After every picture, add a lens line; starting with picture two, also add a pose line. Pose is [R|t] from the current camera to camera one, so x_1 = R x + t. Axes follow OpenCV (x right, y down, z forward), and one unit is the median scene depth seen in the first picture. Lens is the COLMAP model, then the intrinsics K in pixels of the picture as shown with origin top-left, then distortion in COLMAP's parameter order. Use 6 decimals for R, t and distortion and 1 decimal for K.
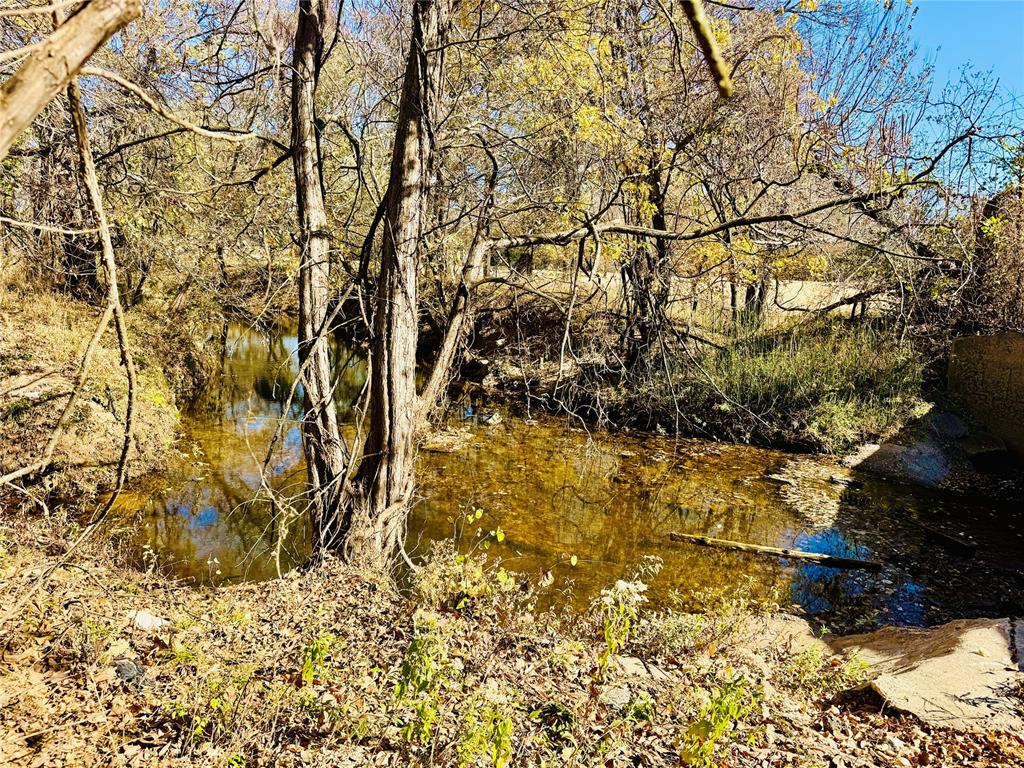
lens RADIAL K [[728.4, 0, 510.3], [0, 728.4, 384.0], [0, 0, 1]] dist [0.006779, -0.002472]
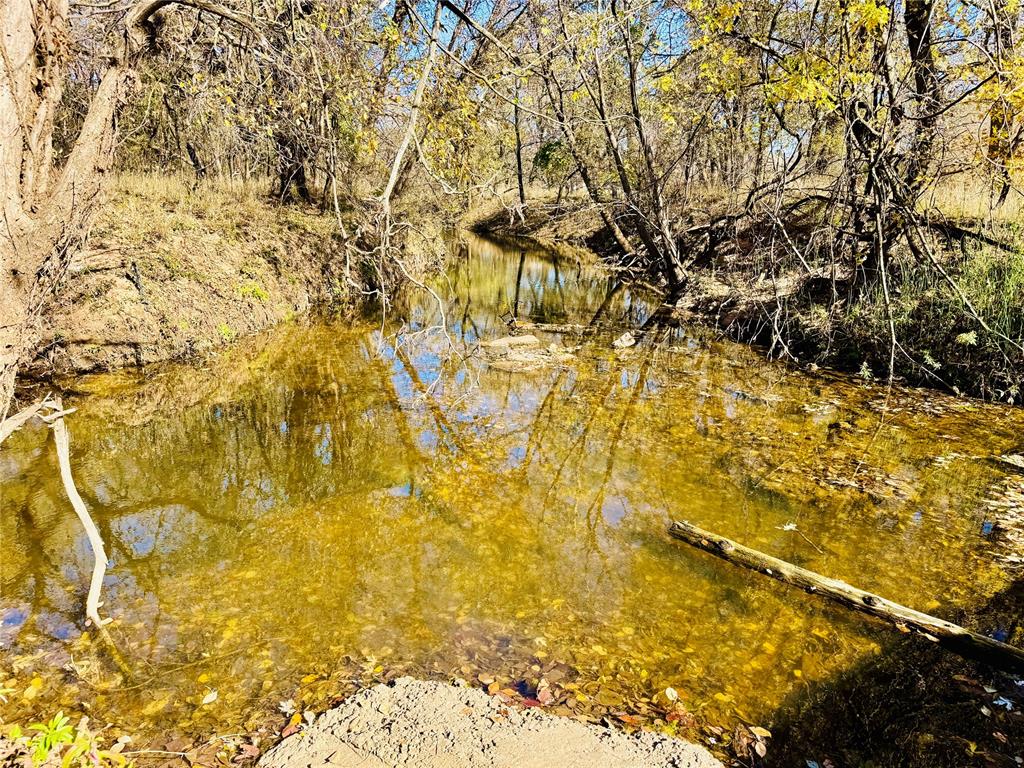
lens RADIAL K [[728.4, 0, 513.2], [0, 728.4, 385.0], [0, 0, 1]] dist [0.006779, -0.002472]
pose [[0.887798, 0.089458, -0.451456, 0.317444], [-0.056863, 0.994732, 0.085287, 0.054182], [0.456707, -0.050046, 0.888208, 0.408384]]
